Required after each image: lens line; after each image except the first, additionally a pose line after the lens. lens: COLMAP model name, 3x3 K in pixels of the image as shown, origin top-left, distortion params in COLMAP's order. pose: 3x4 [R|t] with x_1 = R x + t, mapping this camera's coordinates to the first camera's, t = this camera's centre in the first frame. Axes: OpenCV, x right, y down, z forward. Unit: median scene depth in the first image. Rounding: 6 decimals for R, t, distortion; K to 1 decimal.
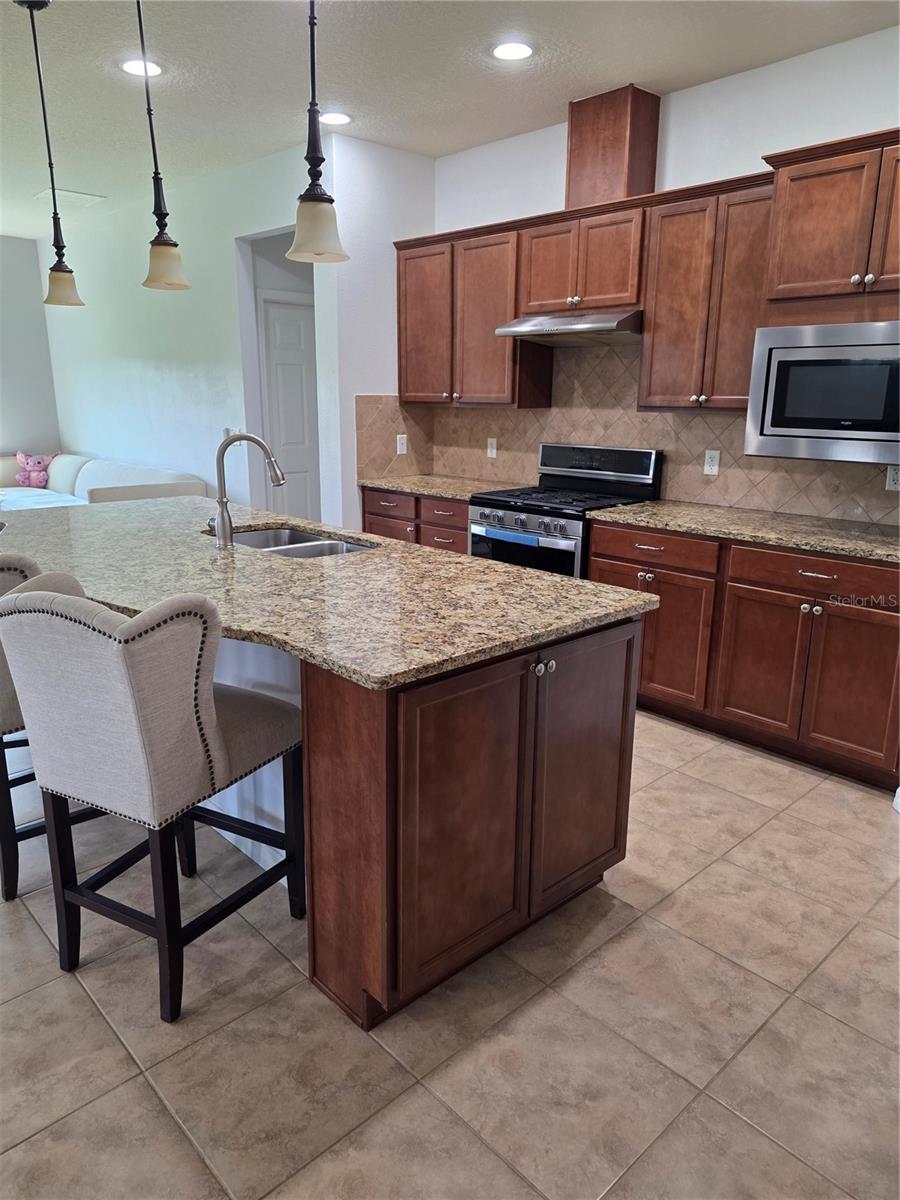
lens RADIAL K [[802.8, 0, 445.4], [0, 802.8, 594.4], [0, 0, 1]] dist [0.096980, -0.120449]
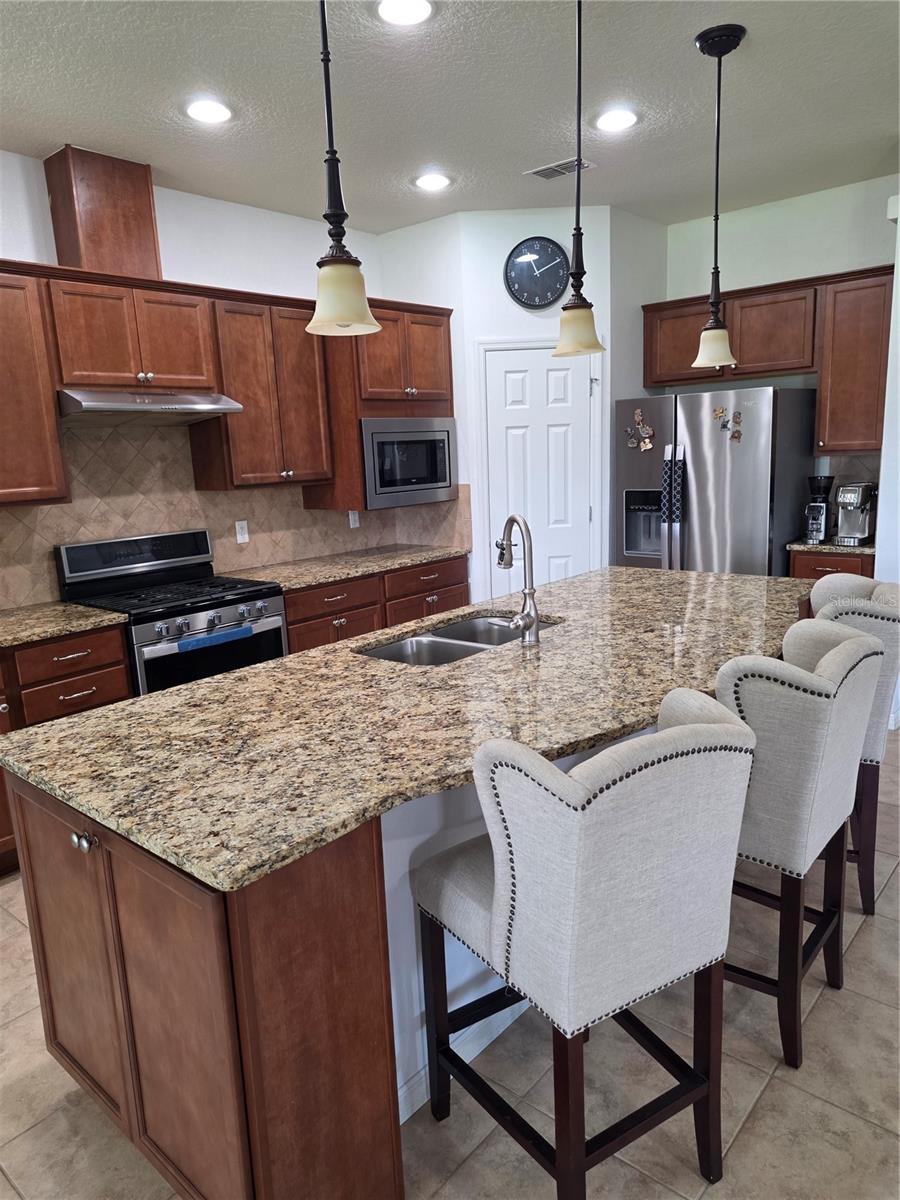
lens RADIAL K [[801.3, 0, 441.0], [0, 801.3, 611.9], [0, 0, 1]] dist [0.093396, -0.123821]
pose [[-0.096919, -0.204219, 0.974116, -0.814482], [0.290928, 0.930165, 0.223951, -0.232192], [-0.951823, 0.305102, -0.030738, 0.816811]]
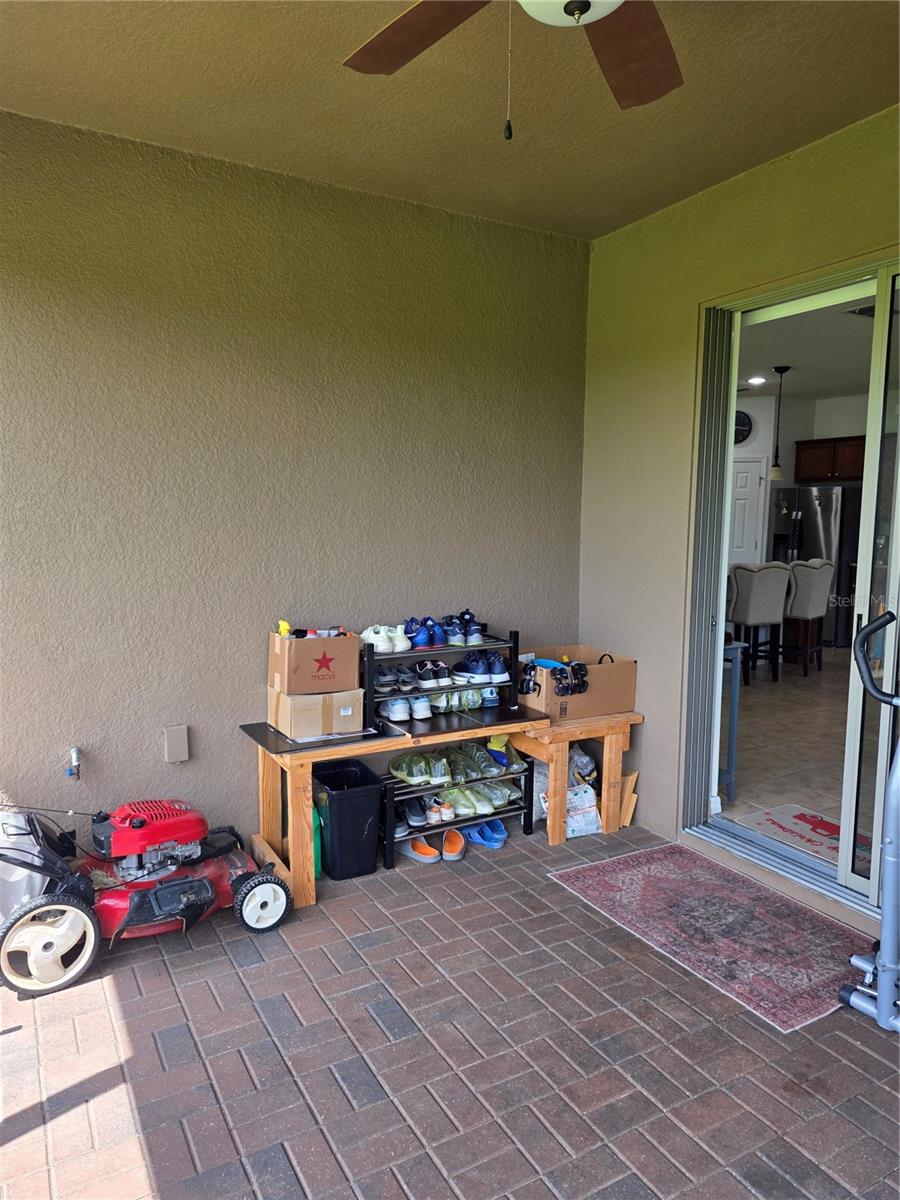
lens RADIAL K [[802.8, 0, 445.4], [0, 802.8, 594.4], [0, 0, 1]] dist [0.096980, -0.120449]
pose [[0.241058, -0.094877, 0.965862, -2.222311], [0.230993, 0.972219, 0.037850, -0.190920], [-0.942620, 0.213983, 0.256277, 0.800773]]
